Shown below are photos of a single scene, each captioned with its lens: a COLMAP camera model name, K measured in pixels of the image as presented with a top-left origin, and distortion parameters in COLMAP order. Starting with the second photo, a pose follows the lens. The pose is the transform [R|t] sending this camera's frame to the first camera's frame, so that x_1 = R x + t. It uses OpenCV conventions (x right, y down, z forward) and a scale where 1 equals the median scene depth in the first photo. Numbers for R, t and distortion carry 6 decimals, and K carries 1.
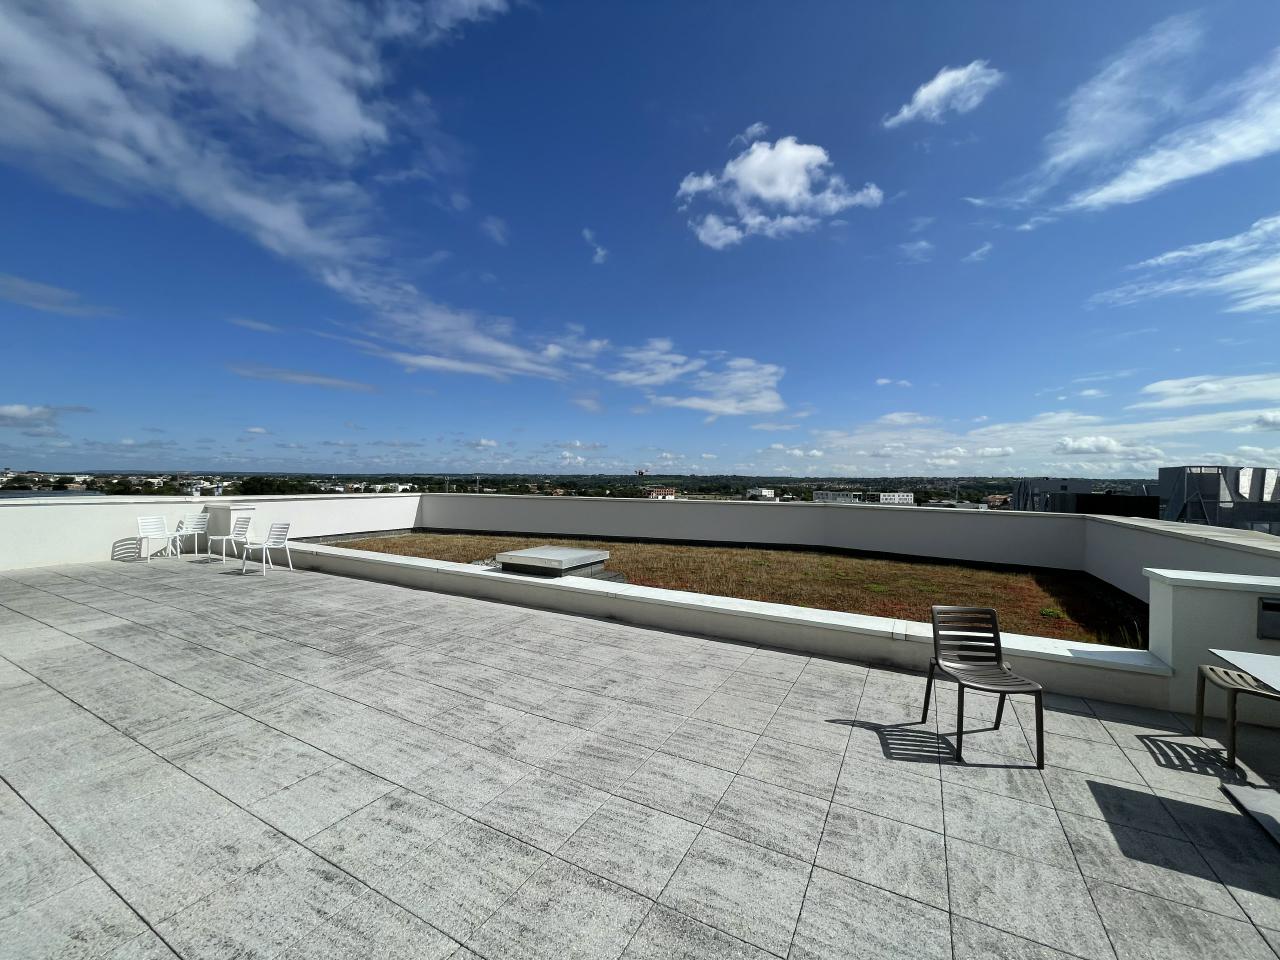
lens RADIAL K [[517.2, 0, 640.0], [0, 517.2, 480.0], [0, 0, 1]] dist [-0.009848, 0.000781]
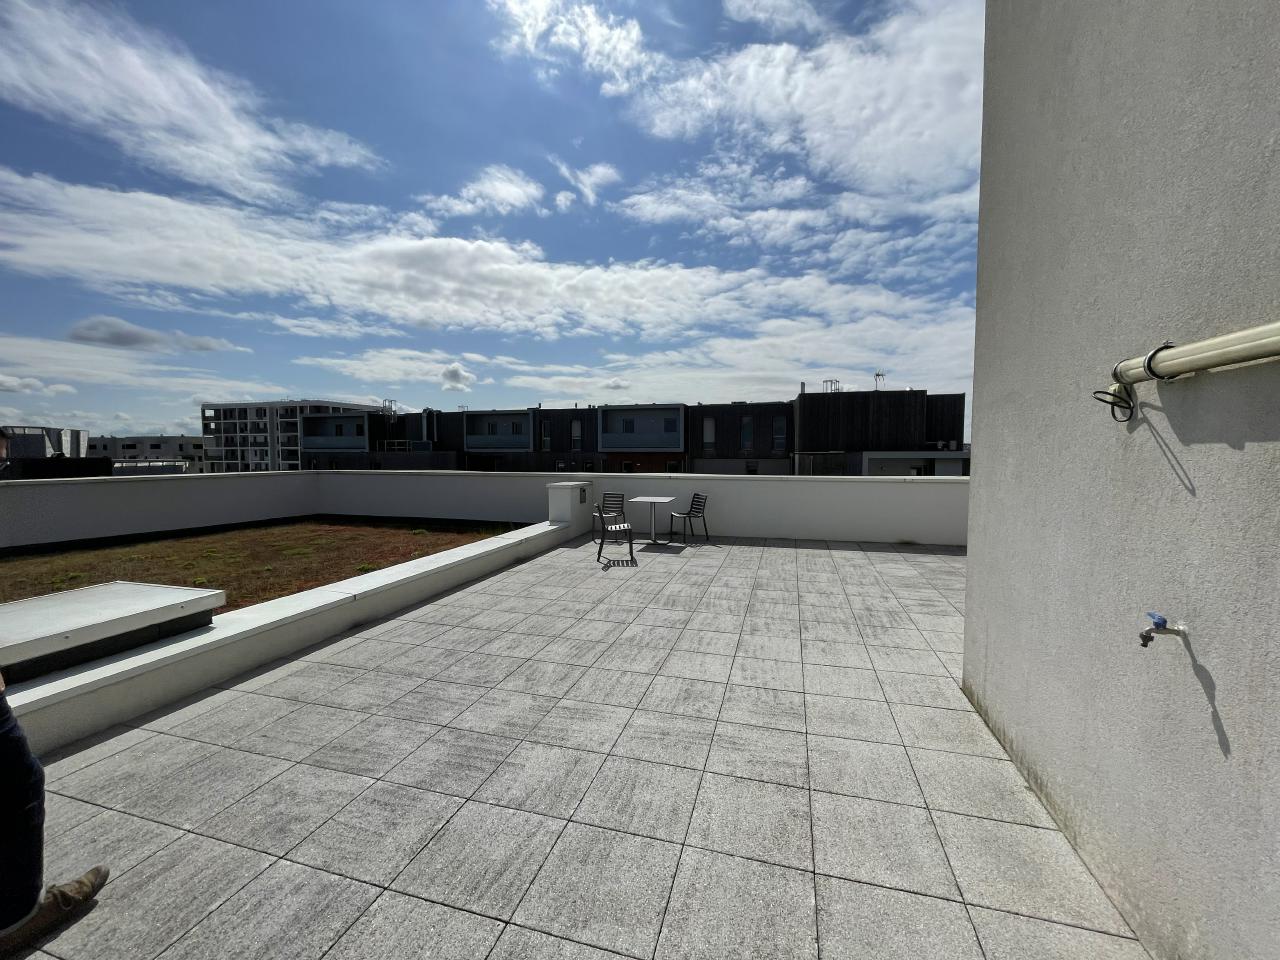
lens RADIAL K [[517.2, 0, 640.0], [0, 517.2, 480.0], [0, 0, 1]] dist [-0.009848, 0.000781]
pose [[-0.211144, -0.073925, 0.974656, -0.987962], [-0.001672, 0.997162, 0.075270, -0.014275], [-0.977454, 0.014263, -0.210668, 0.825631]]
